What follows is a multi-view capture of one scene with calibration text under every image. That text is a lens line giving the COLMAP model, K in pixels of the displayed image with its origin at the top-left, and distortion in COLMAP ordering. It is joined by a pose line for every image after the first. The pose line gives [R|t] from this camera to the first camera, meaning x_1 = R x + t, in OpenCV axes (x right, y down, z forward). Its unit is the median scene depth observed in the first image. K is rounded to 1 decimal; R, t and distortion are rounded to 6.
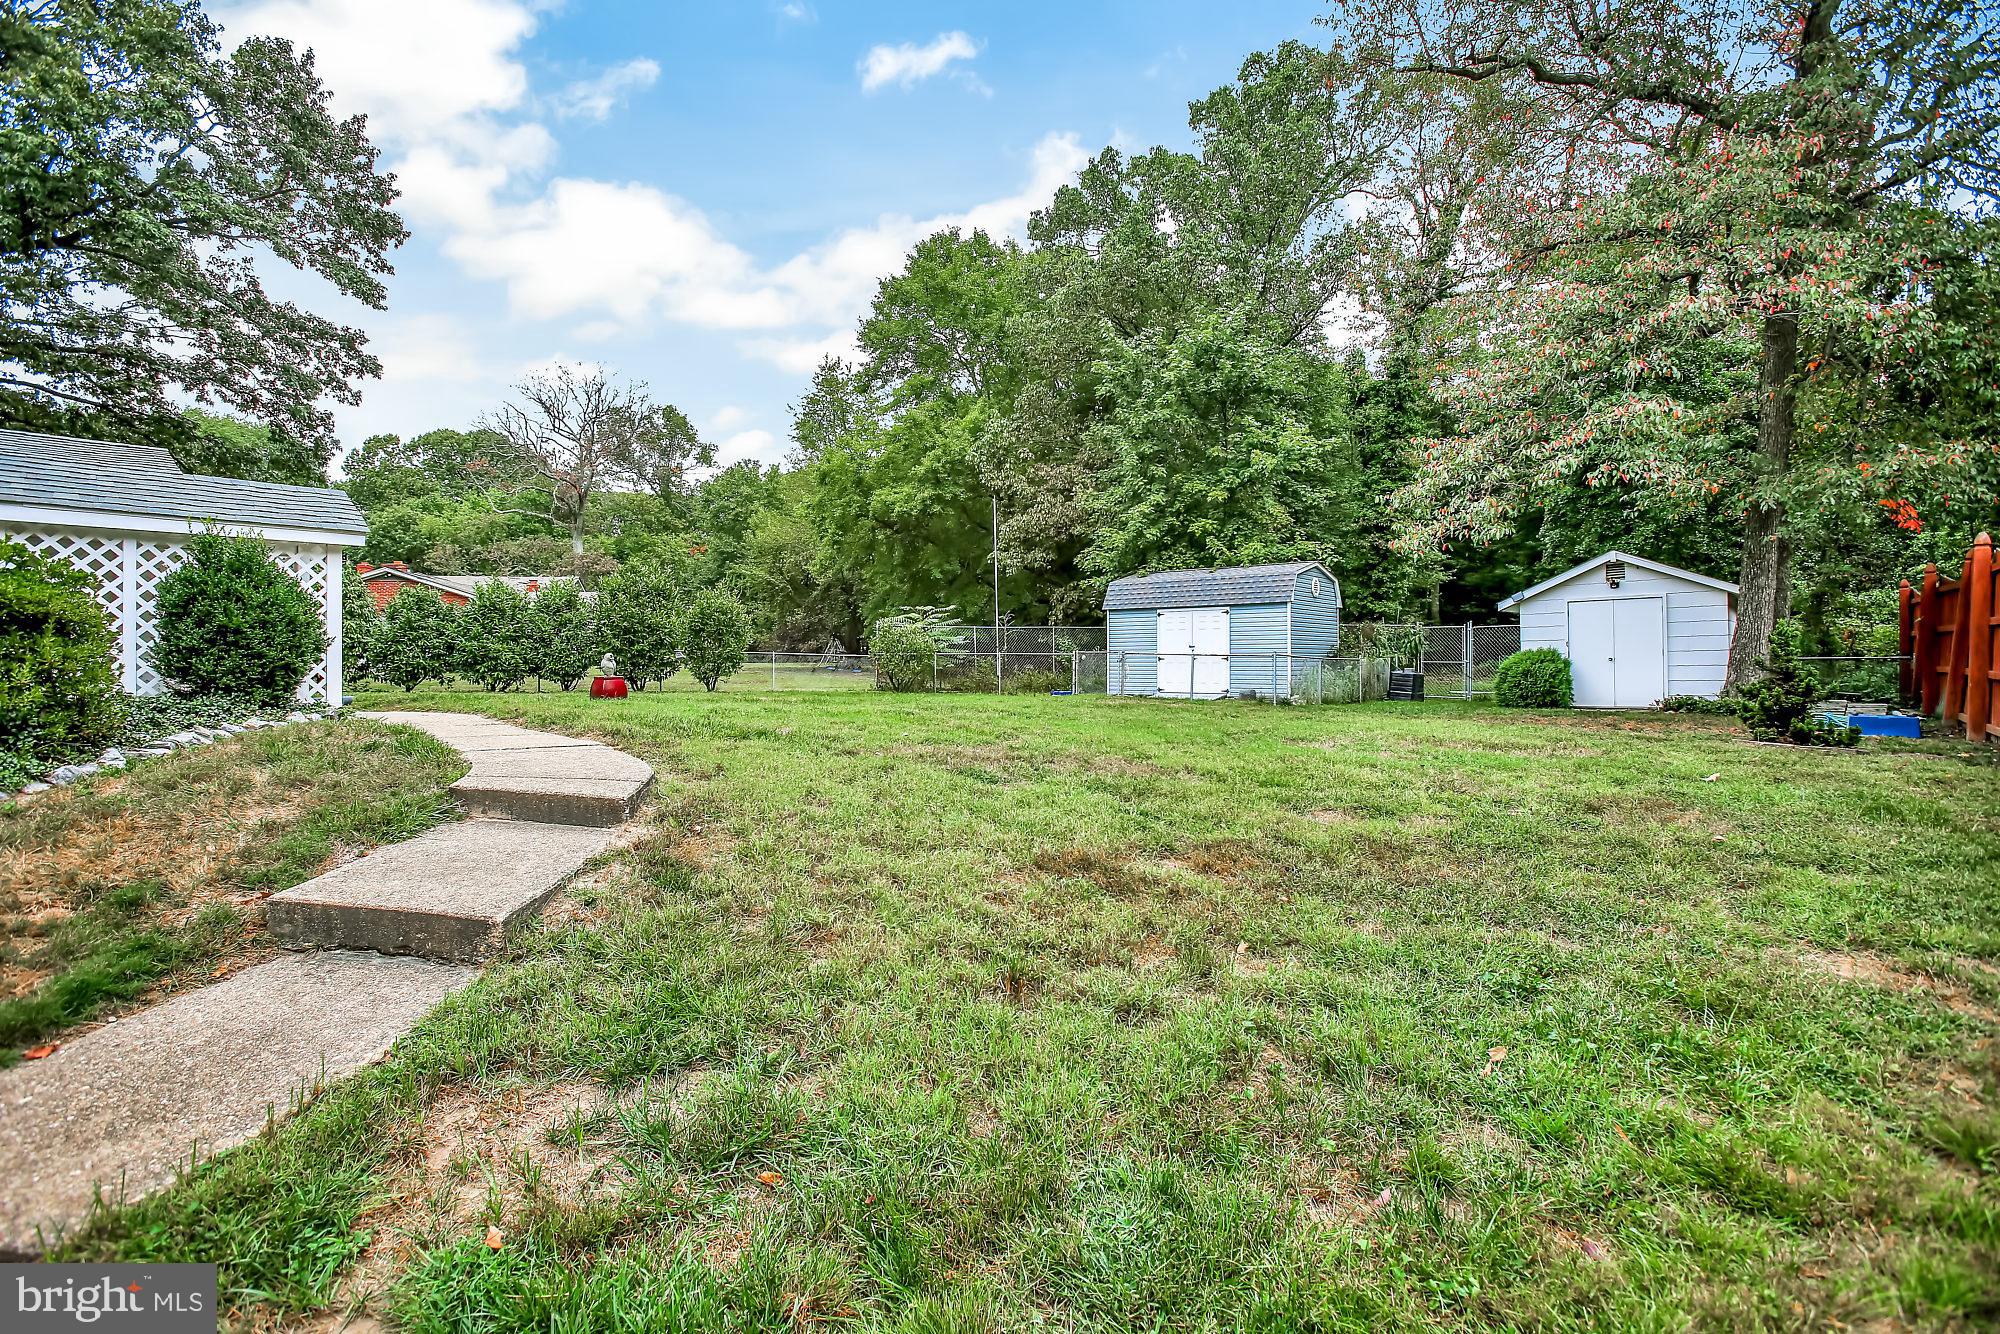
lens RADIAL K [[973.5, 0, 1000.0], [0, 973.5, 667.0], [0, 0, 1]] dist [-0.002448, -0.000235]
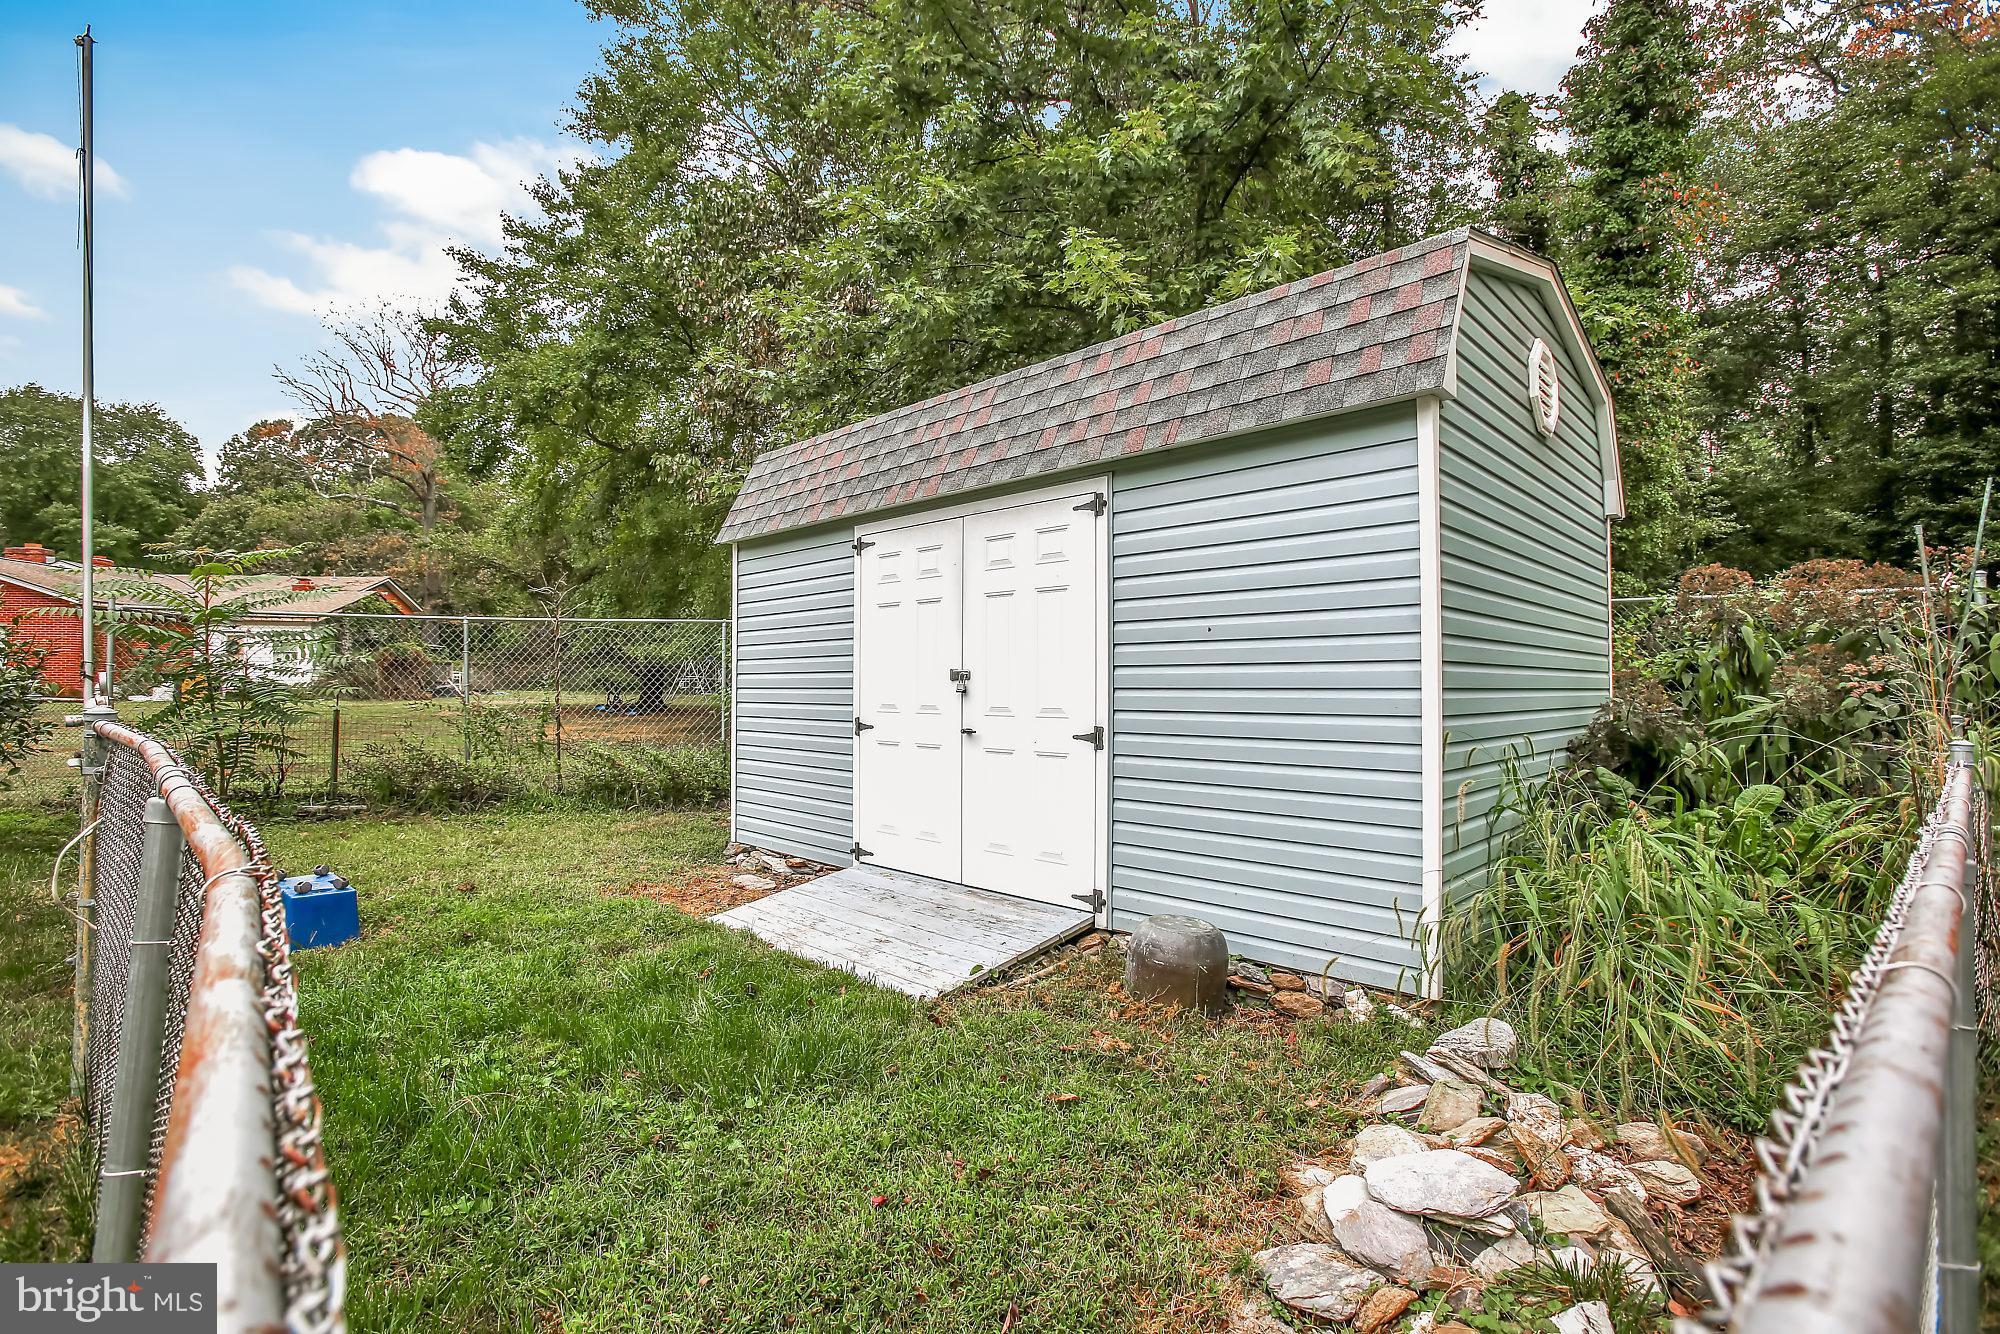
lens RADIAL K [[988.9, 0, 1000.0], [0, 988.9, 667.0], [0, 0, 1]] dist [-0.001865, 0.000342]
pose [[0.997569, -0.001052, -0.069672, 0.227109], [-0.000748, 0.999667, -0.025798, -0.018608], [0.069676, 0.025787, 0.997236, 0.793372]]
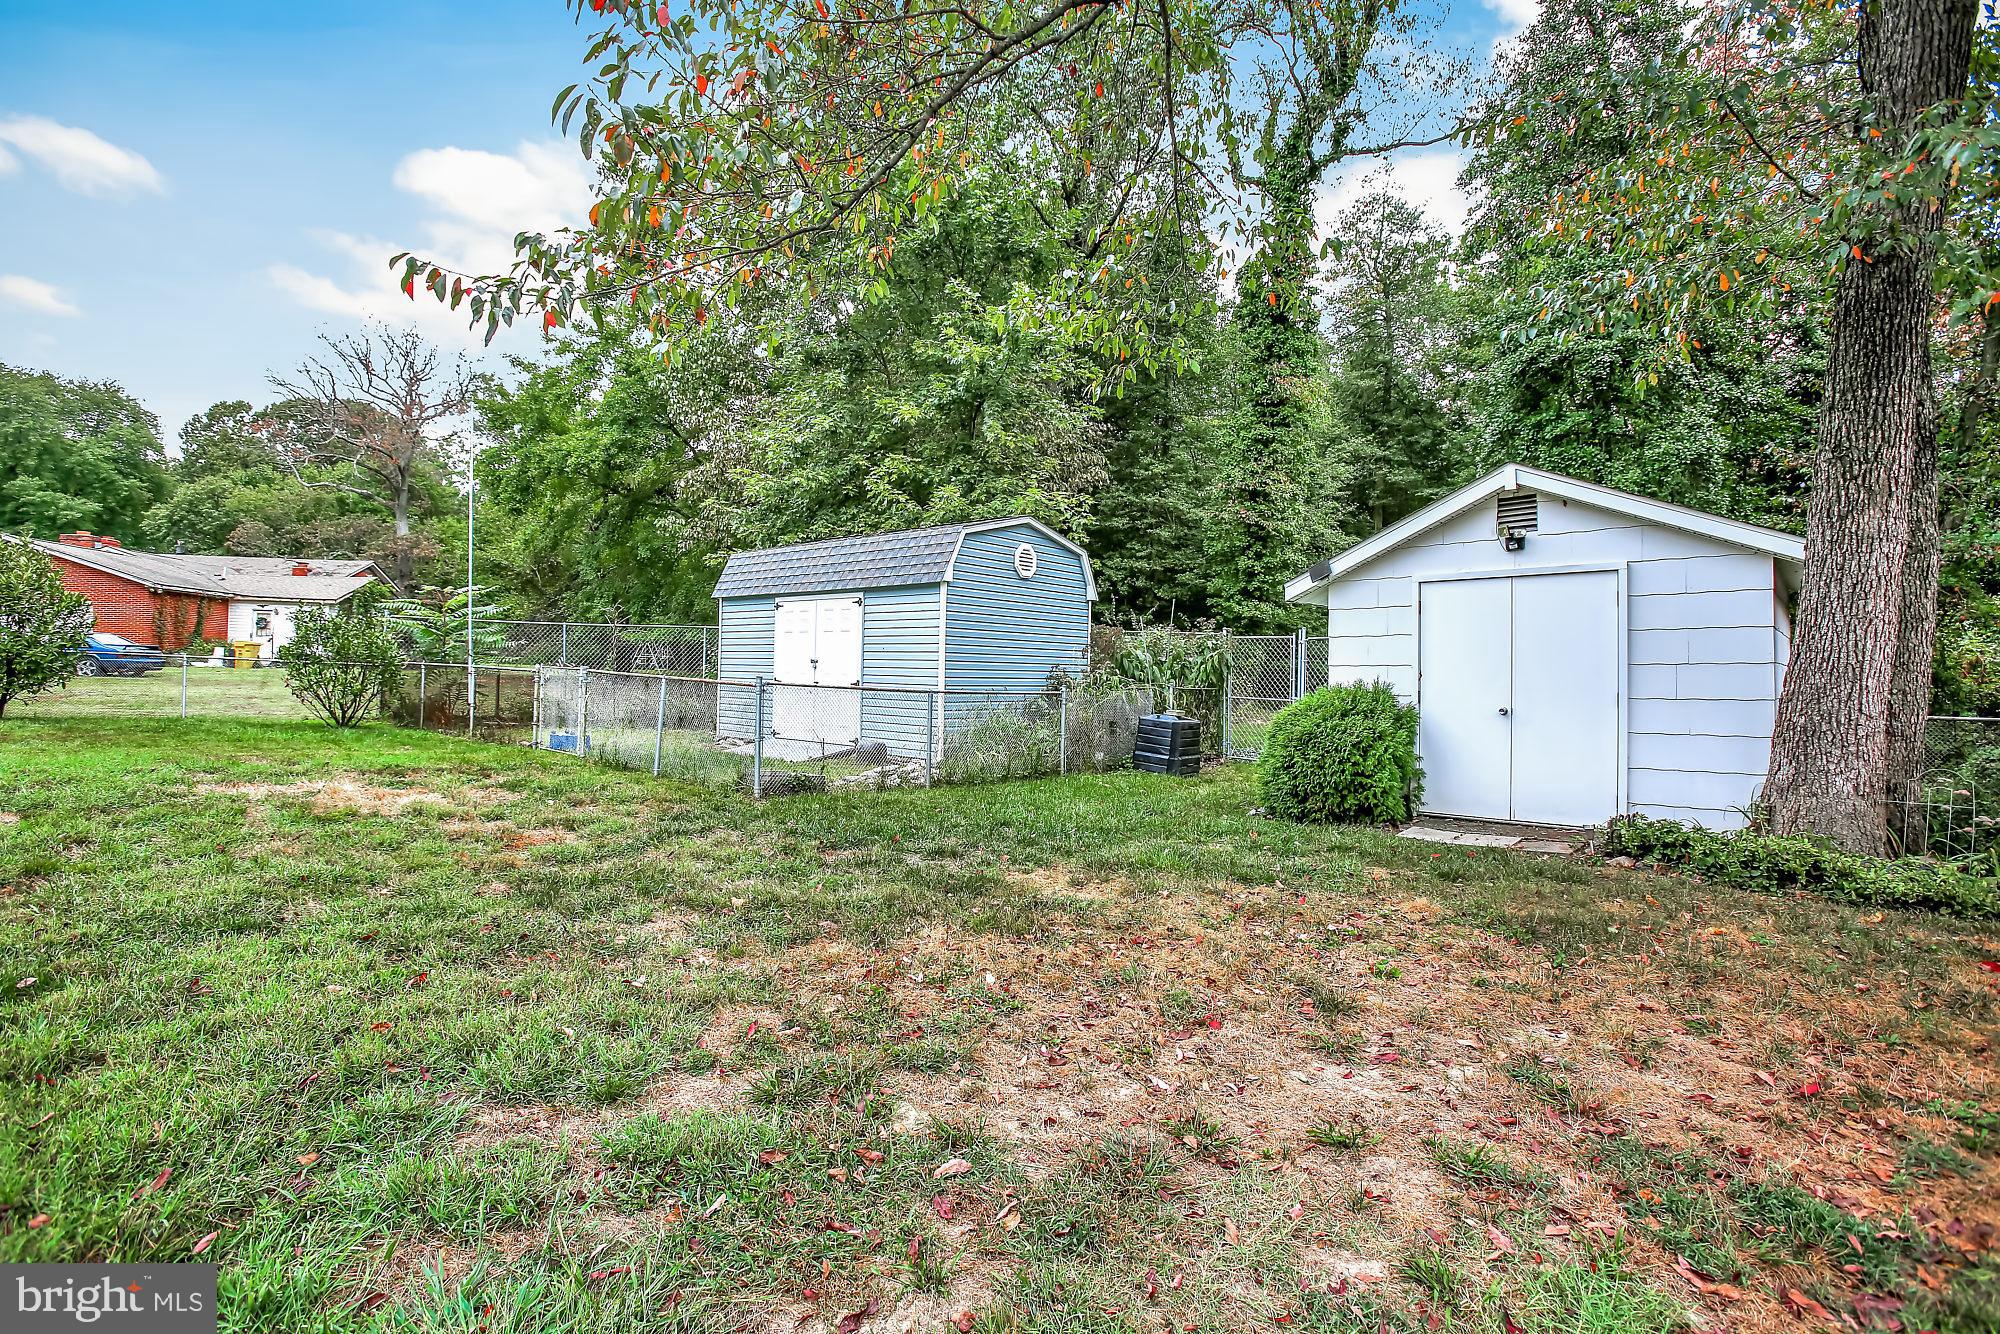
lens RADIAL K [[988.9, 0, 1000.0], [0, 988.9, 667.0], [0, 0, 1]] dist [-0.001865, 0.000342]
pose [[0.999765, 0.019891, -0.008649, 0.317463], [-0.019977, 0.999751, -0.009946, -0.015265], [0.008449, 0.010116, 0.999913, 0.431931]]
